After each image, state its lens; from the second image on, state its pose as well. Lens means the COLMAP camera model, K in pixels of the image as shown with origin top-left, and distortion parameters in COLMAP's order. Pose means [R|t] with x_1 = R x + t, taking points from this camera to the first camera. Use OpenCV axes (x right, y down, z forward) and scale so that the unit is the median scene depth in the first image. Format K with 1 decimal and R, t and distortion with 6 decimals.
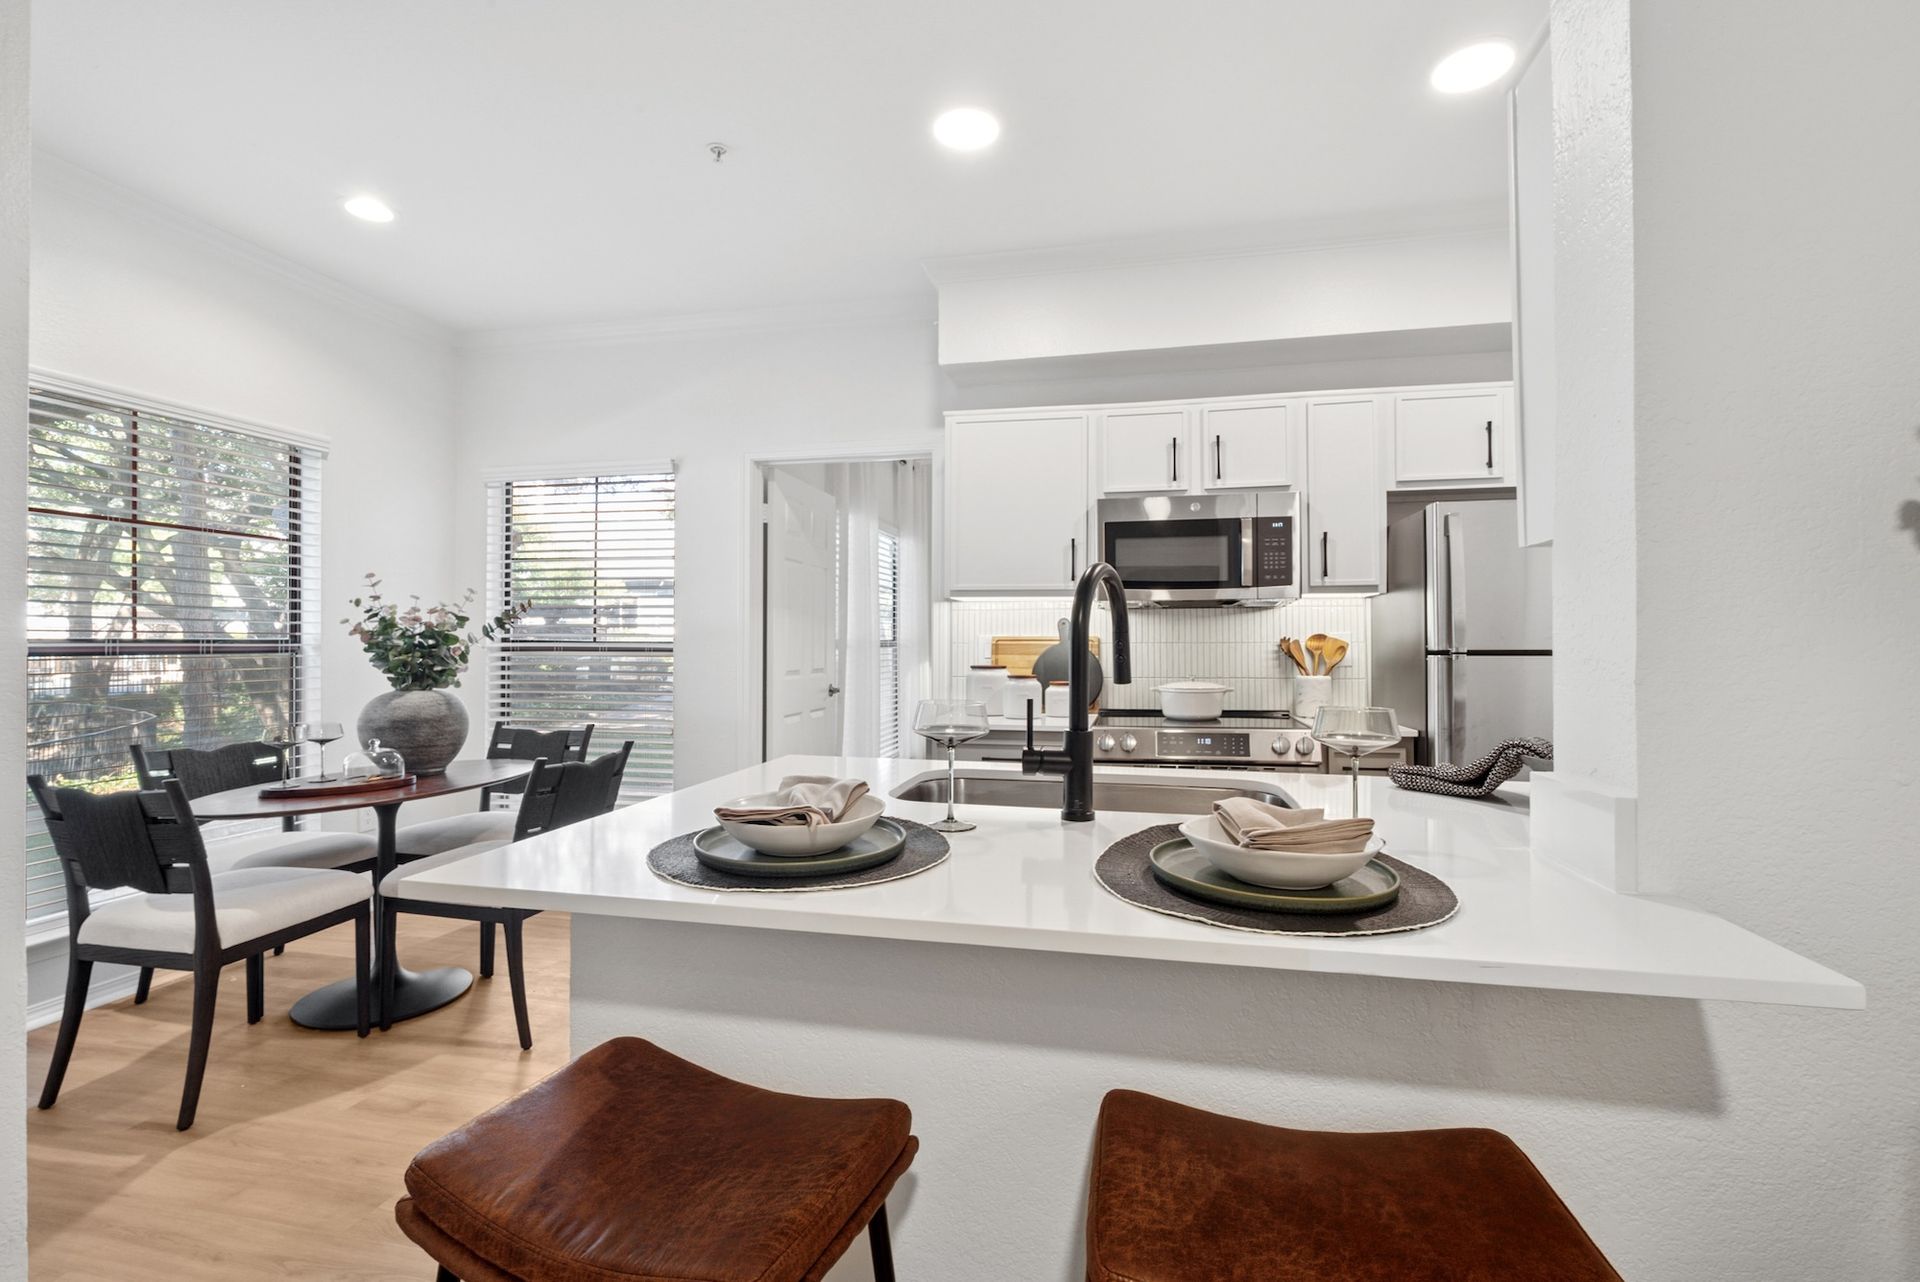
lens RADIAL K [[843.4, 0, 960.5], [0, 843.4, 642.4], [0, 0, 1]] dist [-0.006882, -0.000204]
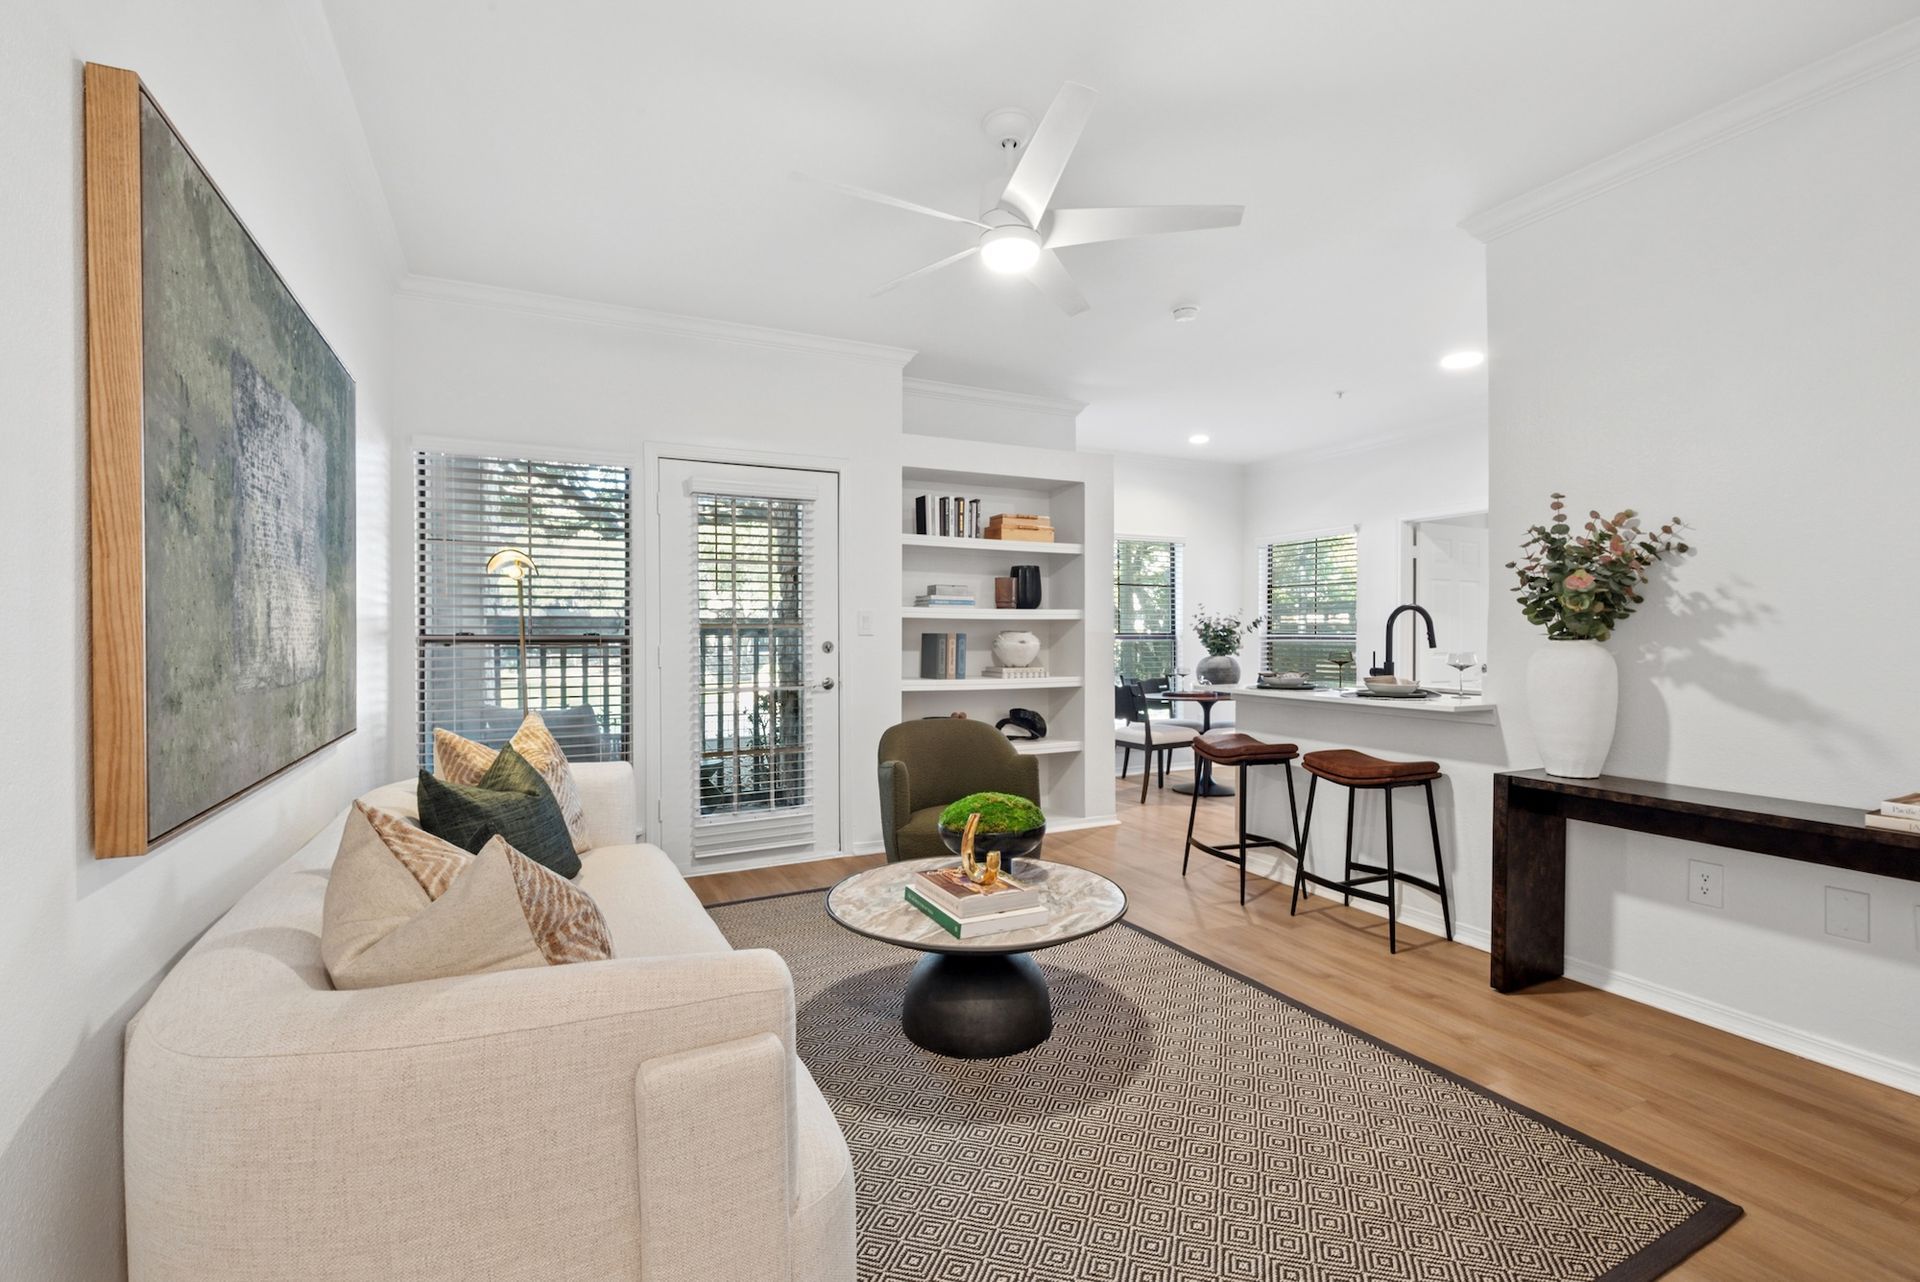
lens RADIAL K [[868.8, 0, 955.4], [0, 868.8, 638.5], [0, 0, 1]] dist [-0.014600, -0.000104]
pose [[0.611310, 0.000194, -0.791391, 0.706428], [0.002390, 0.999995, 0.002092, 0.005017], [0.791388, -0.003171, 0.611307, -0.905009]]
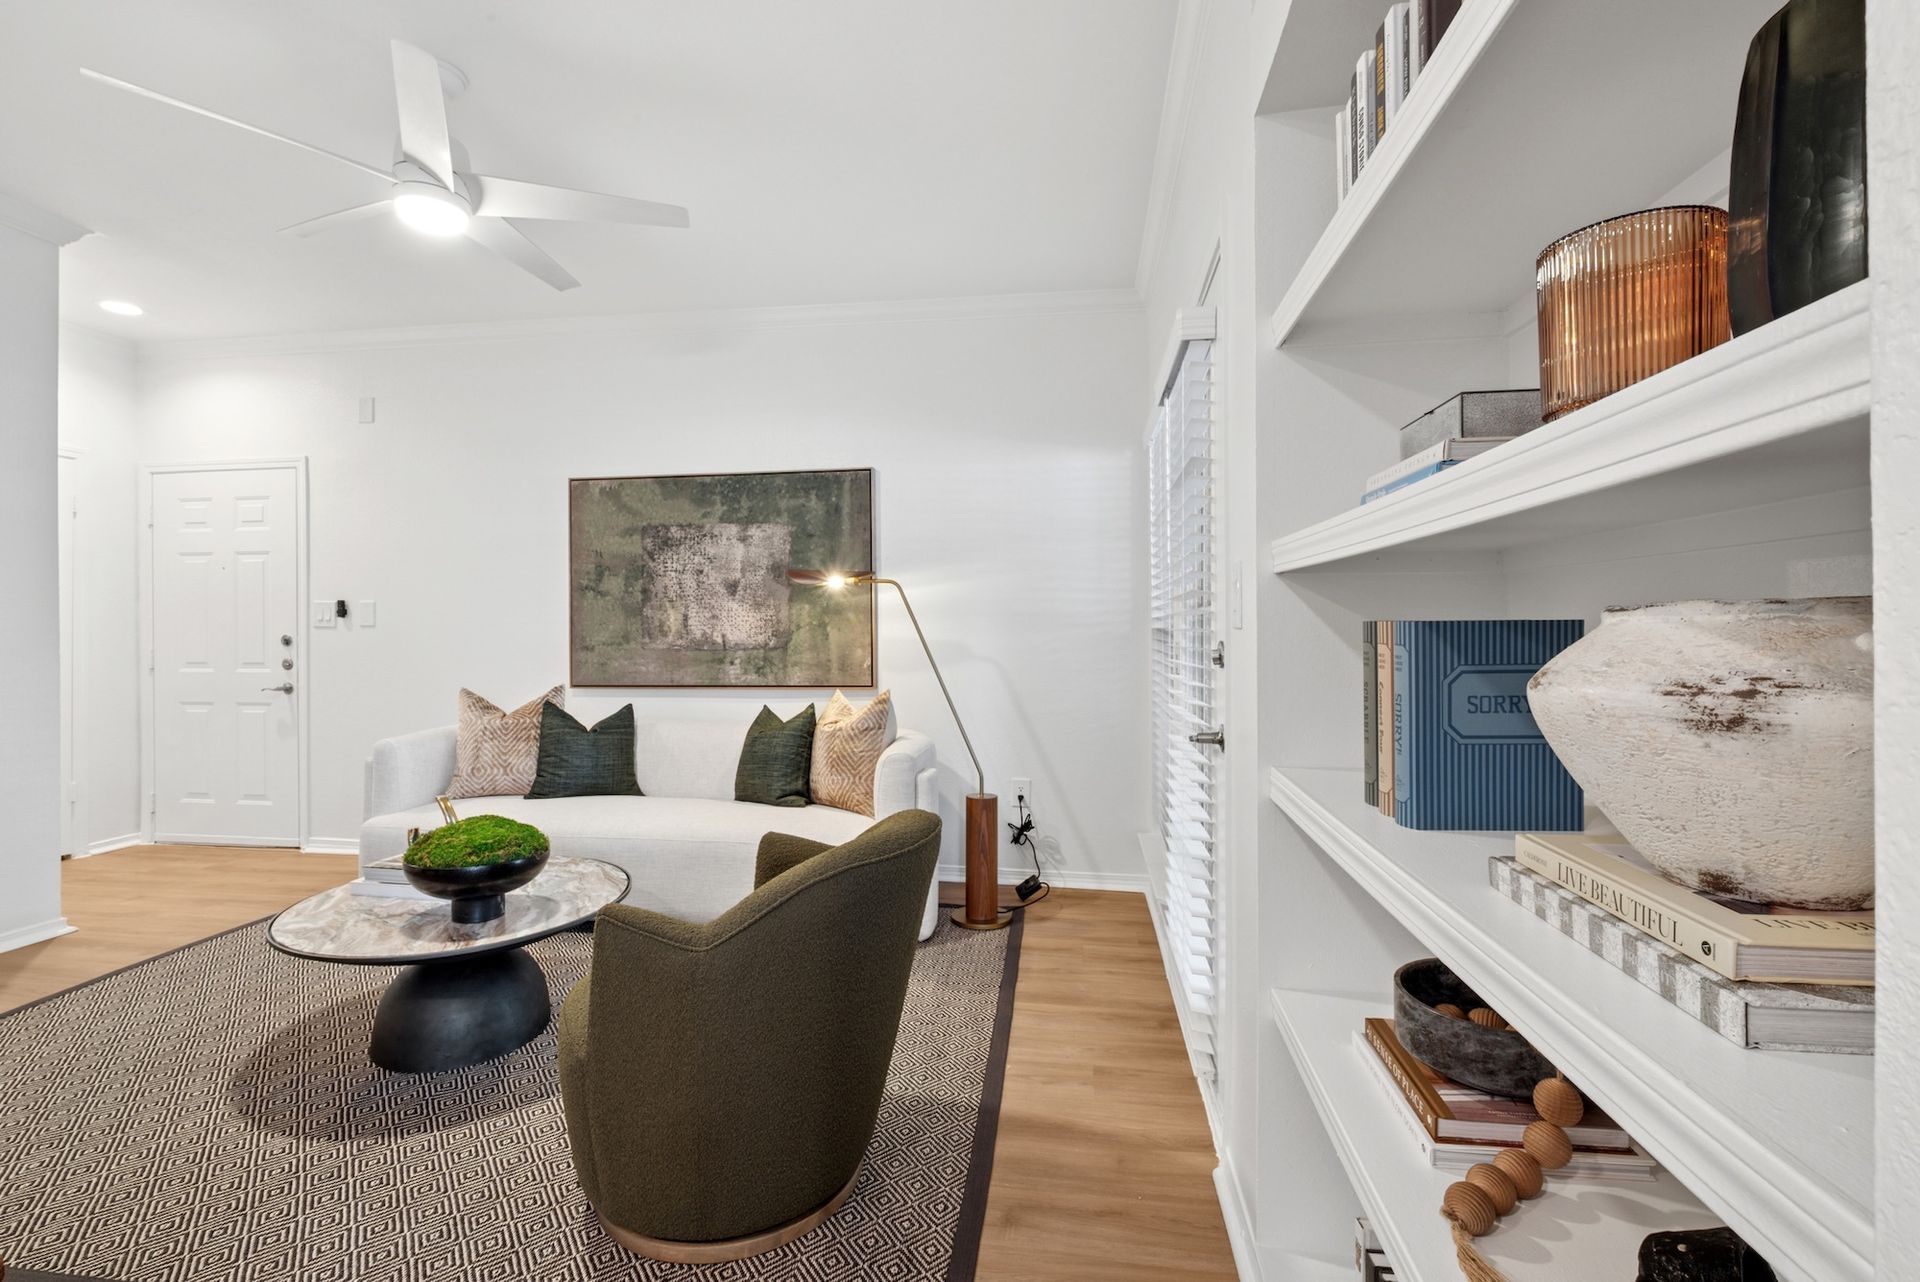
lens RADIAL K [[836.2, 0, 964.5], [0, 836.2, 616.7], [0, 0, 1]] dist [-0.001426, -0.000002]
pose [[-0.998086, 0.005414, -0.061598, -1.657827], [0.005942, 0.999947, -0.008397, -0.008898], [0.061549, -0.008747, -0.998066, 2.054613]]
